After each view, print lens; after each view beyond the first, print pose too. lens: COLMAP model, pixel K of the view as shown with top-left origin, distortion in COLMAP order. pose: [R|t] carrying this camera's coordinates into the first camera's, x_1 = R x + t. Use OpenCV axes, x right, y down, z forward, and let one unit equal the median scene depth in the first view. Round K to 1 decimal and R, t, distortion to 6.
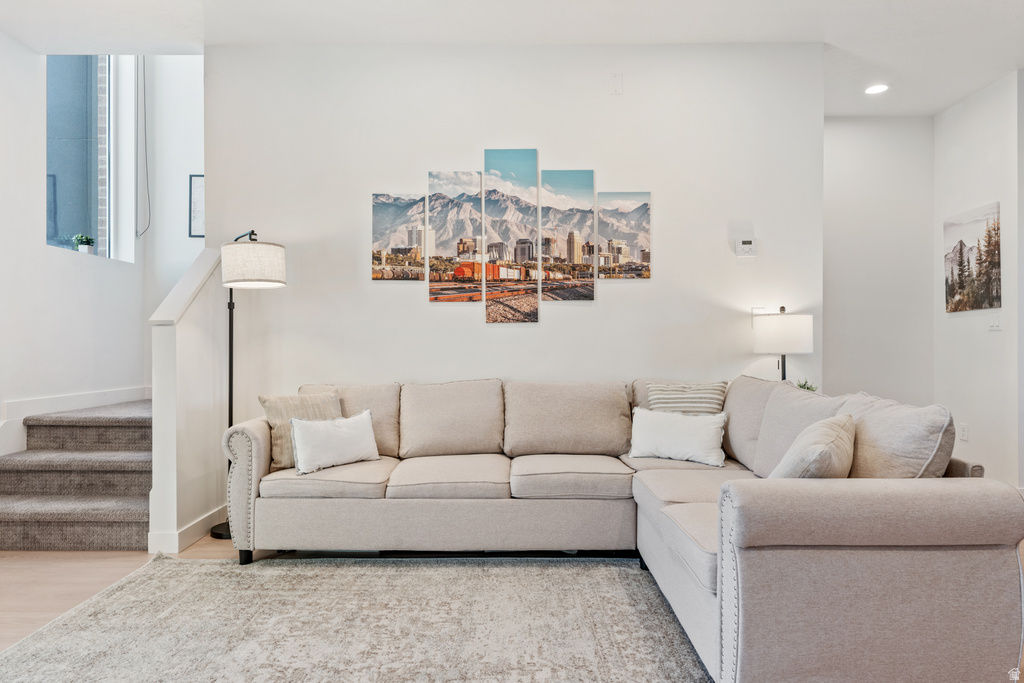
lens RADIAL K [[629.0, 0, 516.1], [0, 629.0, 345.5], [0, 0, 1]] dist [-0.003680, -0.000832]
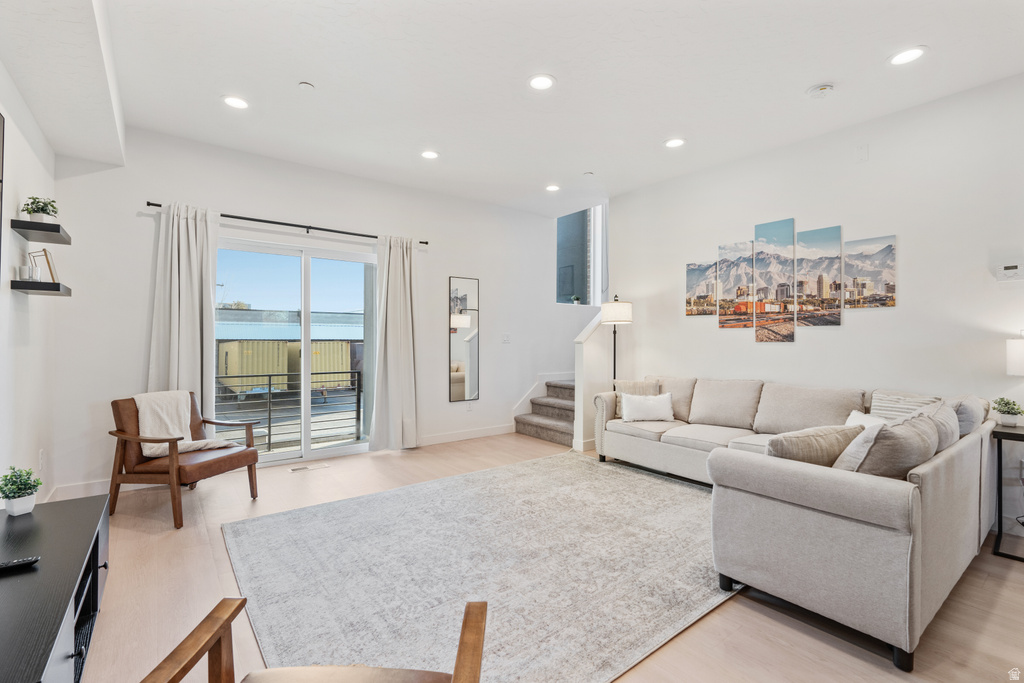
lens RADIAL K [[462.6, 0, 512.8], [0, 462.6, 339.1], [0, 0, 1]] dist [-0.006029, 0.001577]
pose [[0.614682, 0.005107, -0.788759, 0.459939], [-0.006789, 0.999976, 0.001185, -0.040300], [0.788746, 0.004626, 0.614702, -0.120979]]
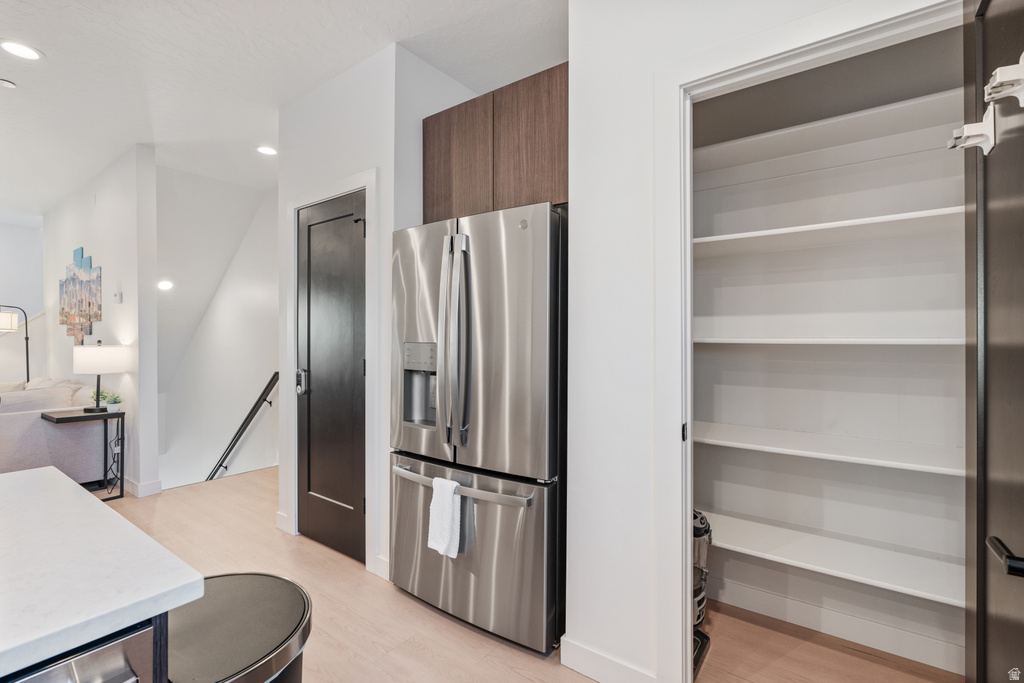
lens RADIAL K [[462.6, 0, 512.8], [0, 462.6, 339.1], [0, 0, 1]] dist [-0.006029, 0.001577]
pose [[0.809696, 0.003525, -0.586838, 1.721737], [-0.005535, 0.999983, -0.001631, -0.065647], [0.586823, 0.004569, 0.809702, 0.673890]]
